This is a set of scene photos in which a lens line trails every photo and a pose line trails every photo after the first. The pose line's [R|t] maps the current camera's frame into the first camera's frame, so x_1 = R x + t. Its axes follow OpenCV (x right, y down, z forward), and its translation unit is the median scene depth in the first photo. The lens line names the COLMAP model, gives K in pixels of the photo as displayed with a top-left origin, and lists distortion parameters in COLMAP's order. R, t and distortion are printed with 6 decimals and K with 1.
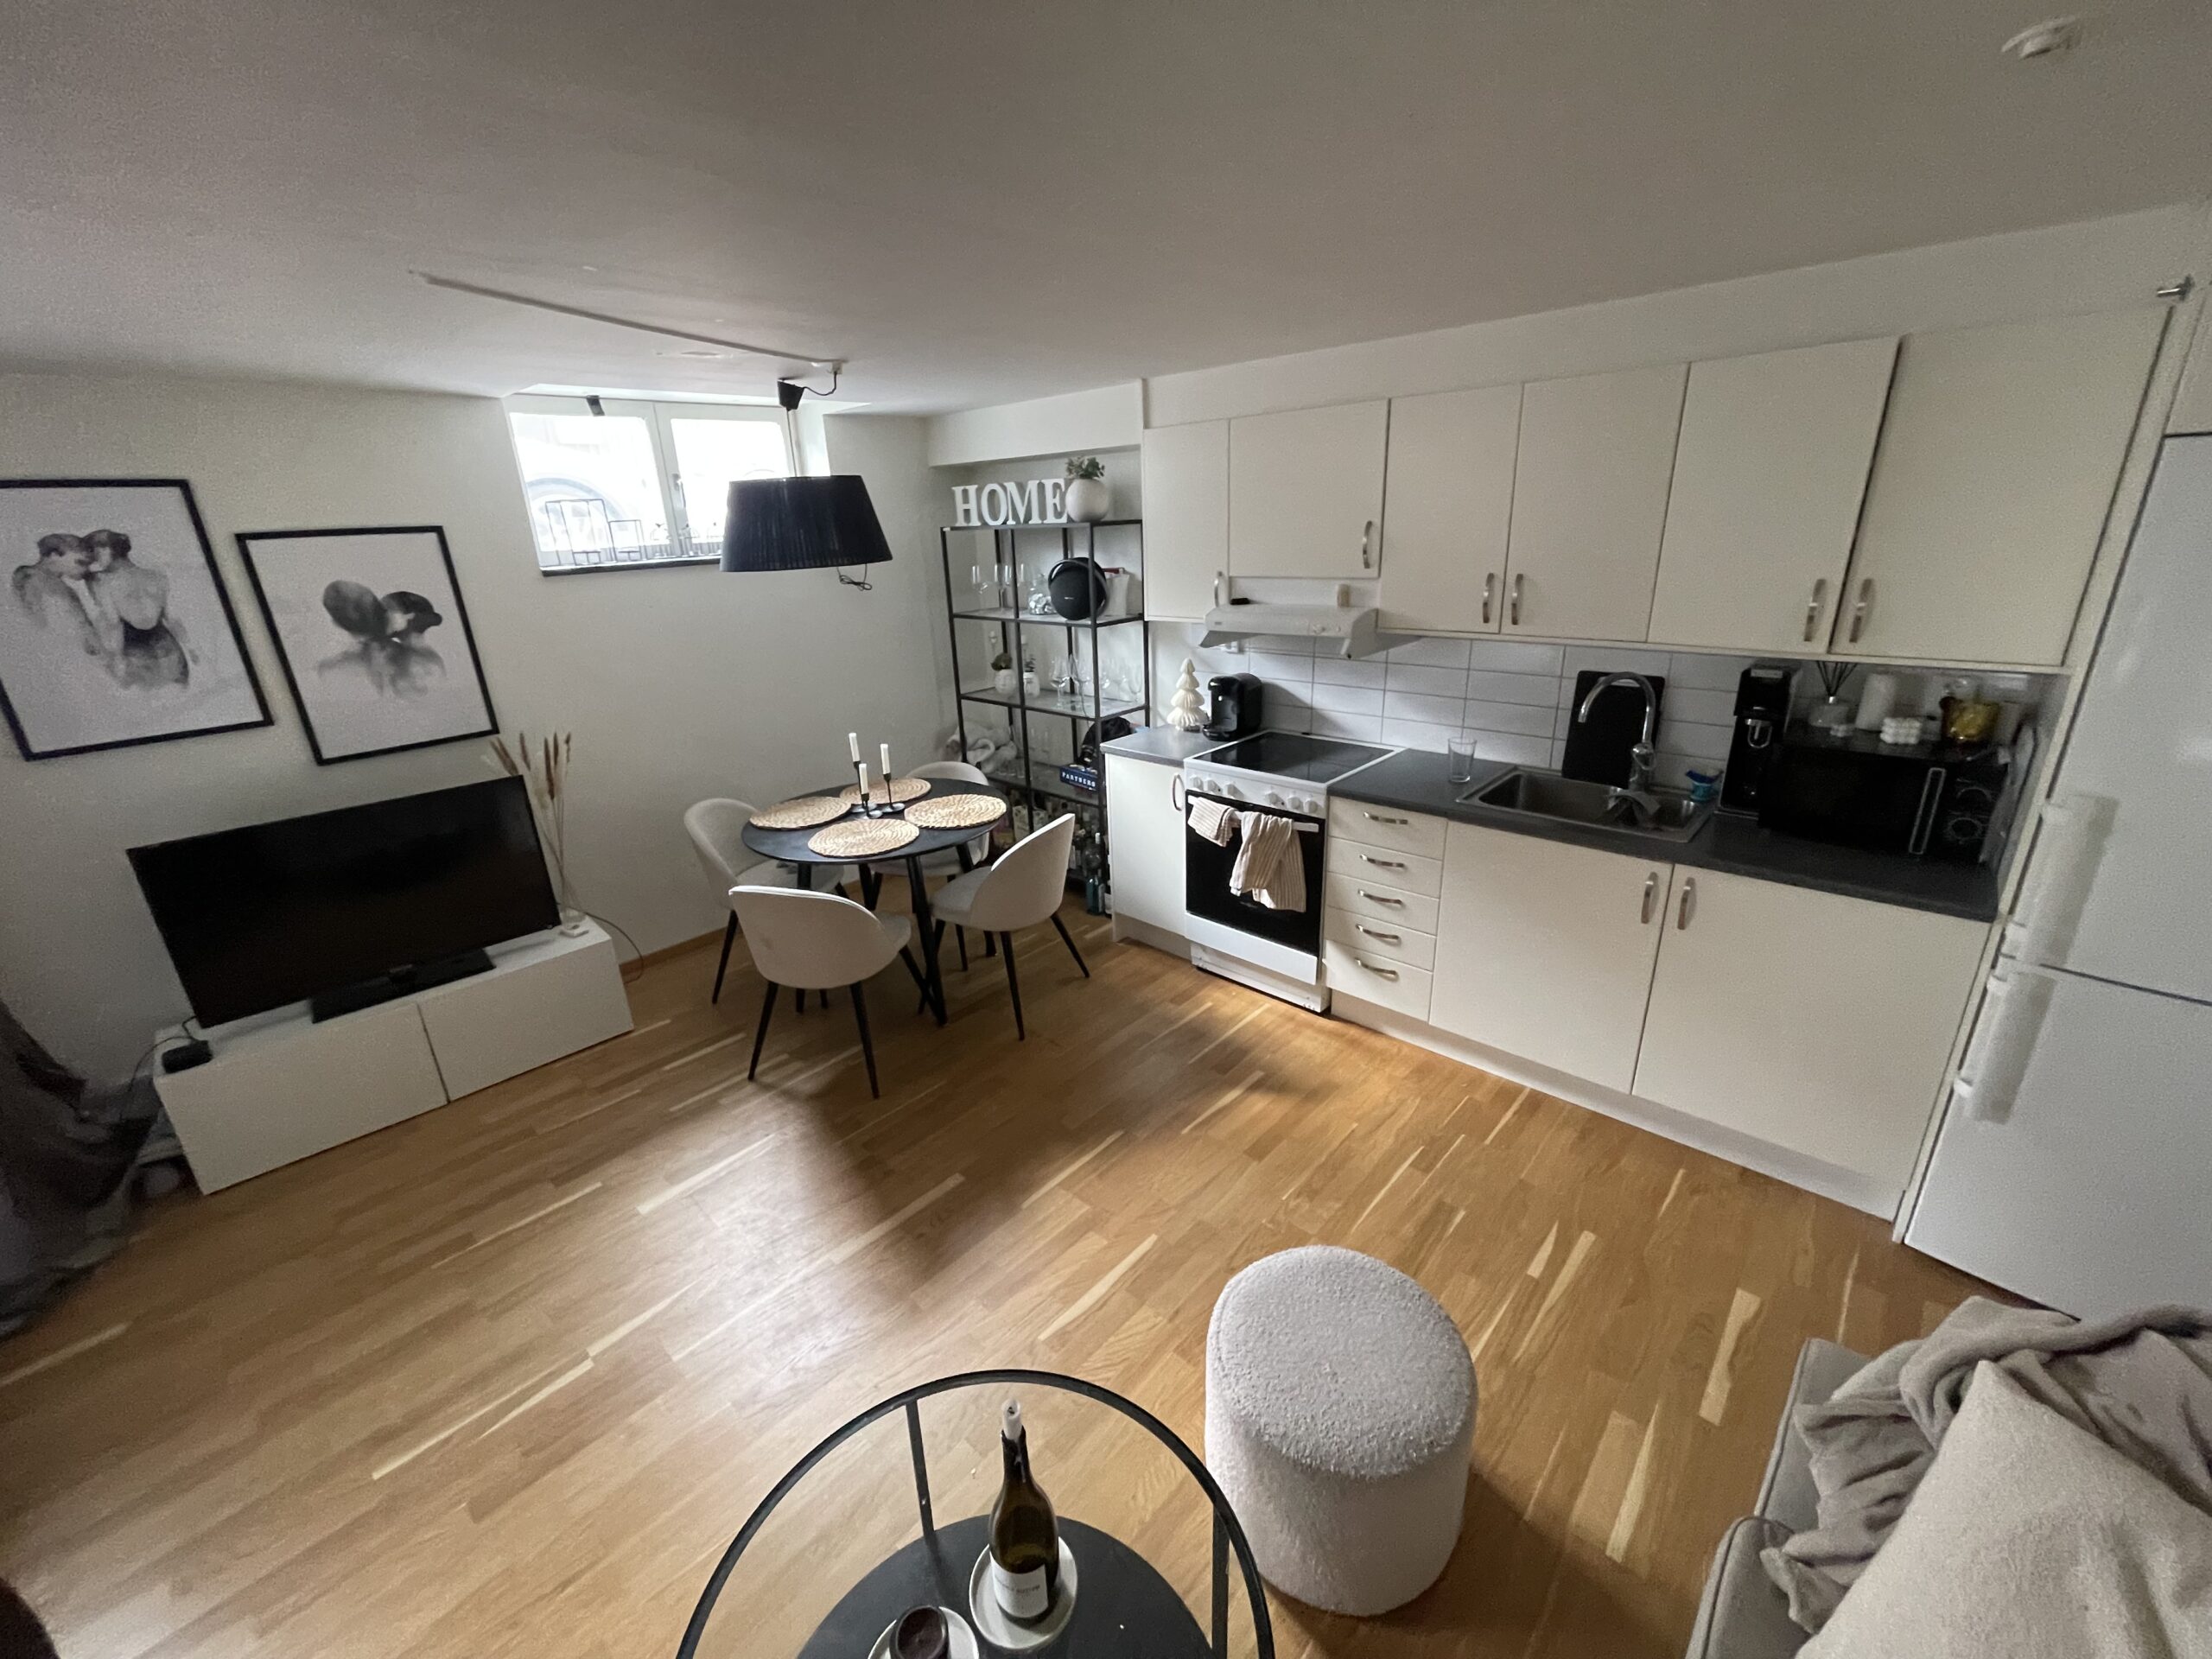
lens RADIAL K [[894.4, 0, 1096.9], [0, 894.4, 826.2], [0, 0, 1]] dist [0.001276, 0.000228]
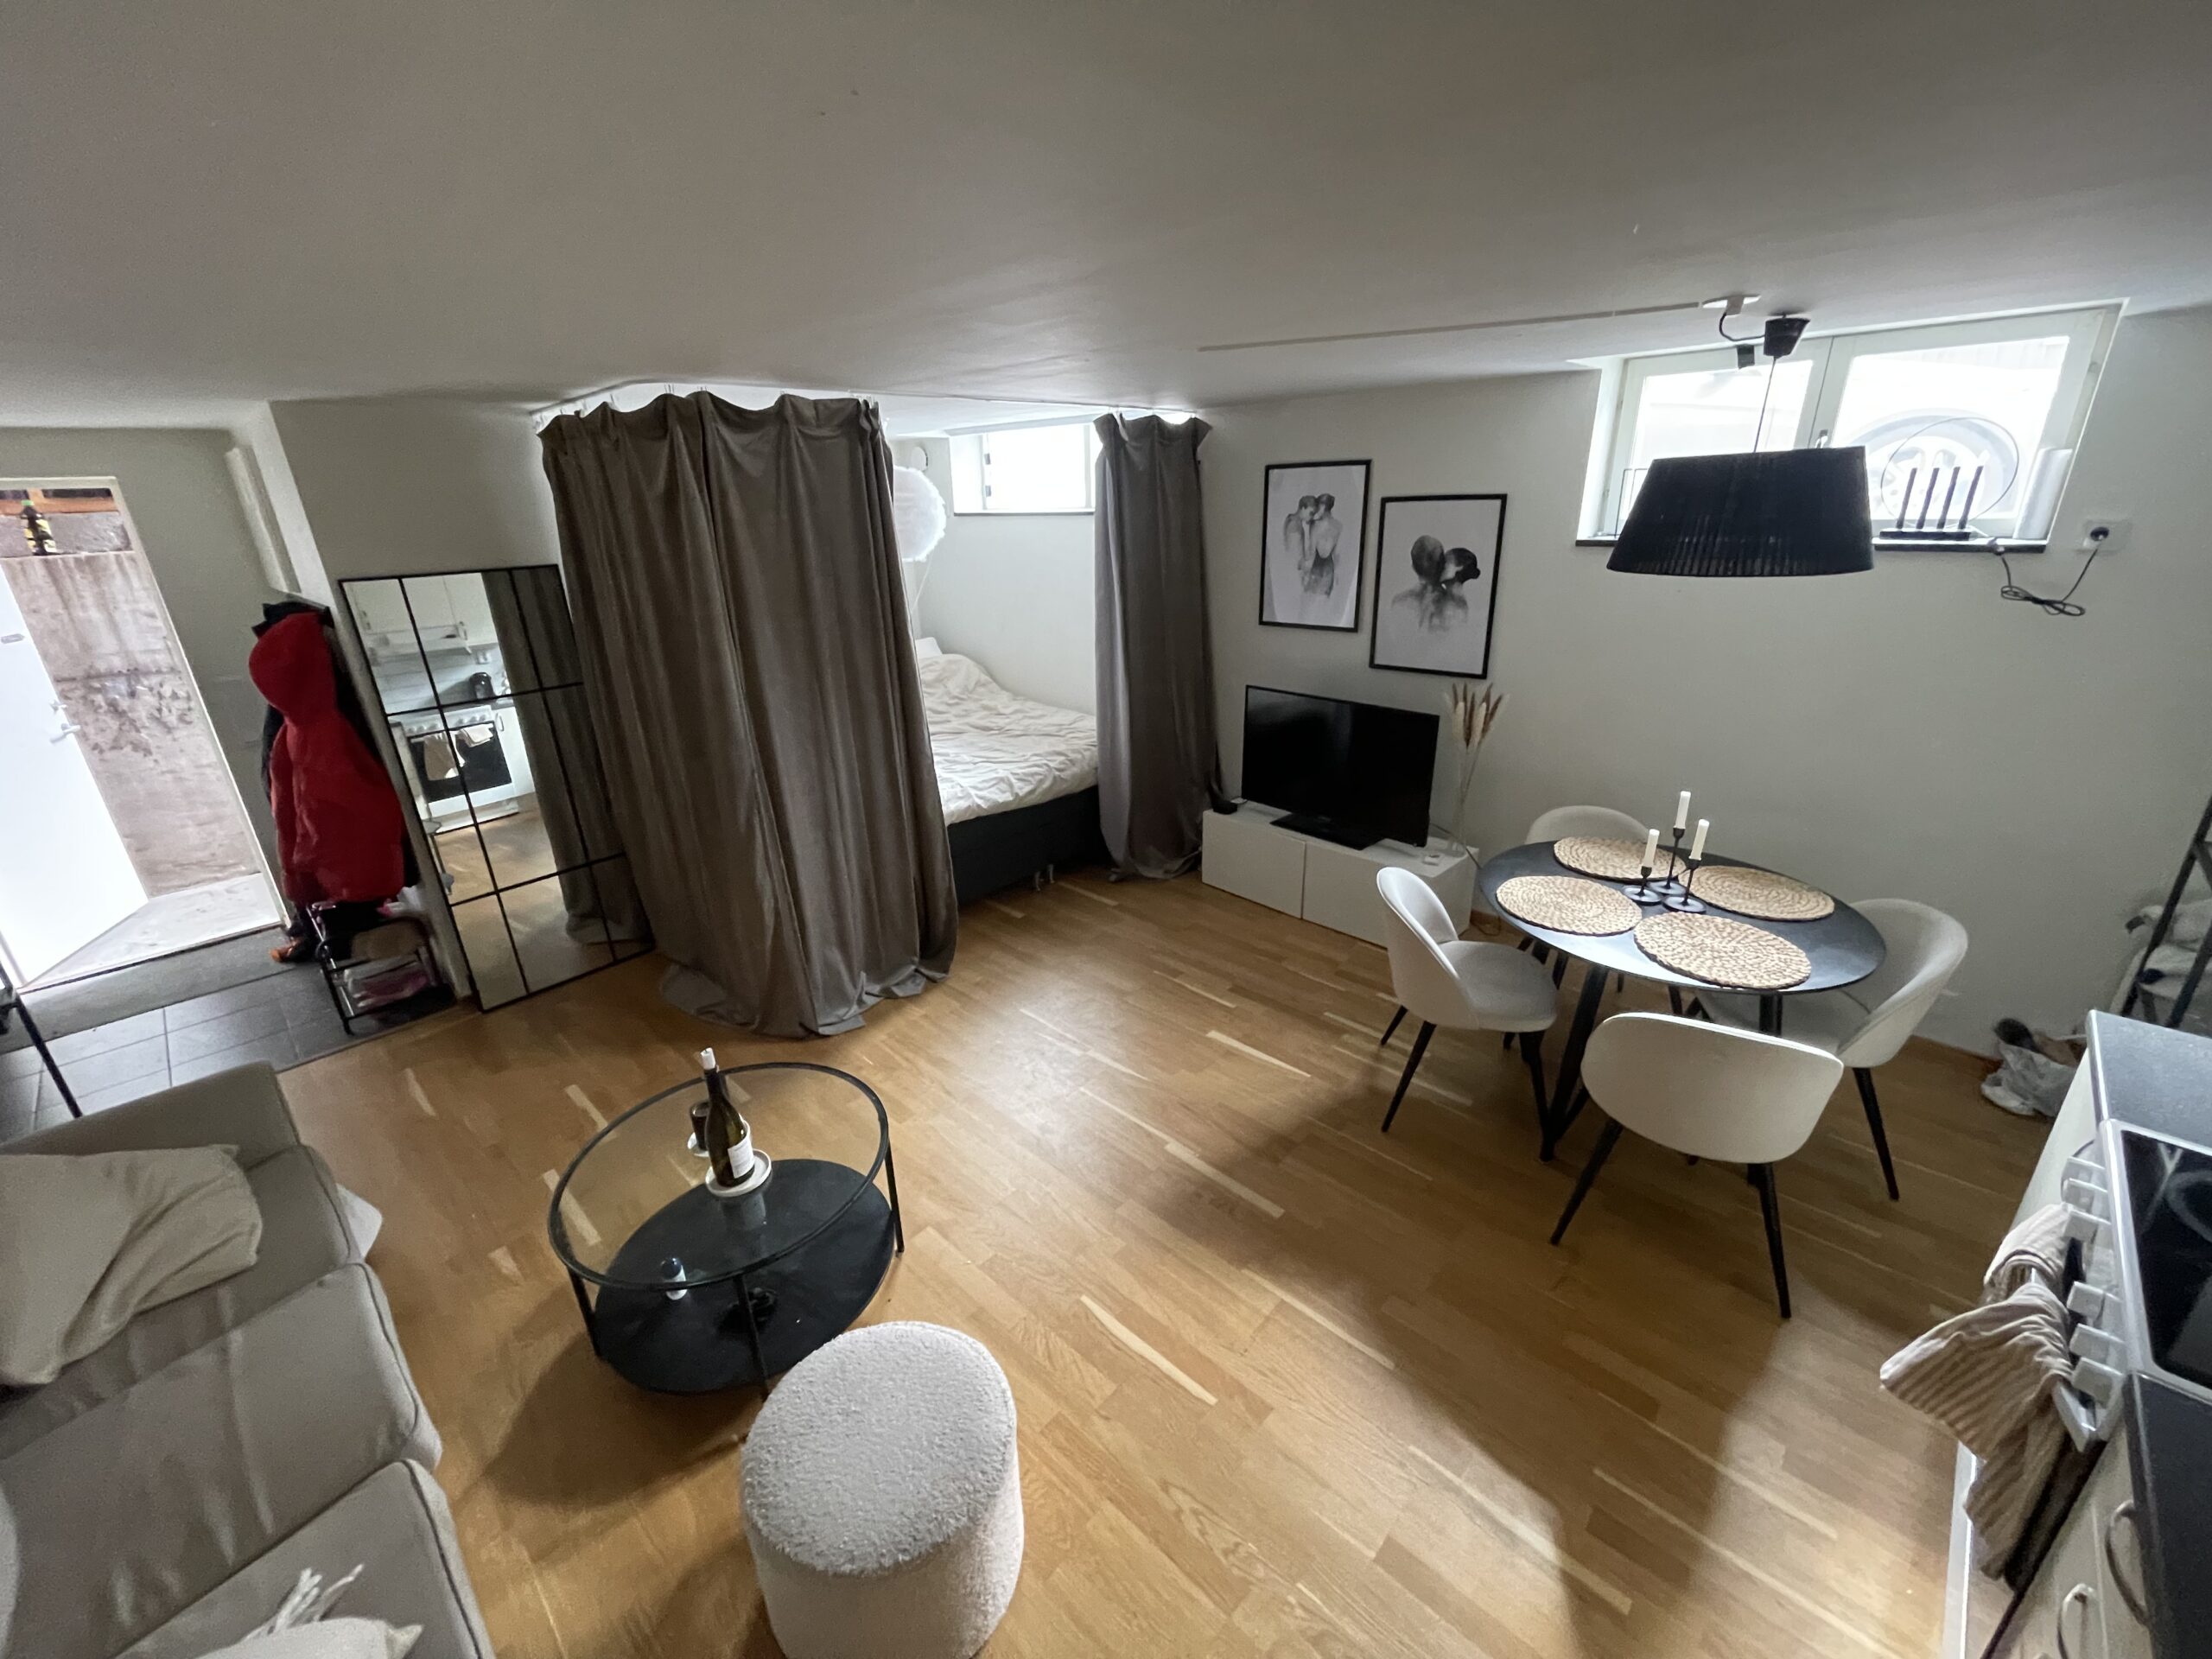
lens RADIAL K [[894.4, 0, 1098.2], [0, 894.4, 829.0], [0, 0, 1]] dist [0.001276, 0.000228]
pose [[-0.010742, 0.391803, -0.919987, 0.505944], [-0.300883, 0.876134, 0.376640, -0.243395], [0.953601, 0.280854, 0.108475, 0.520098]]
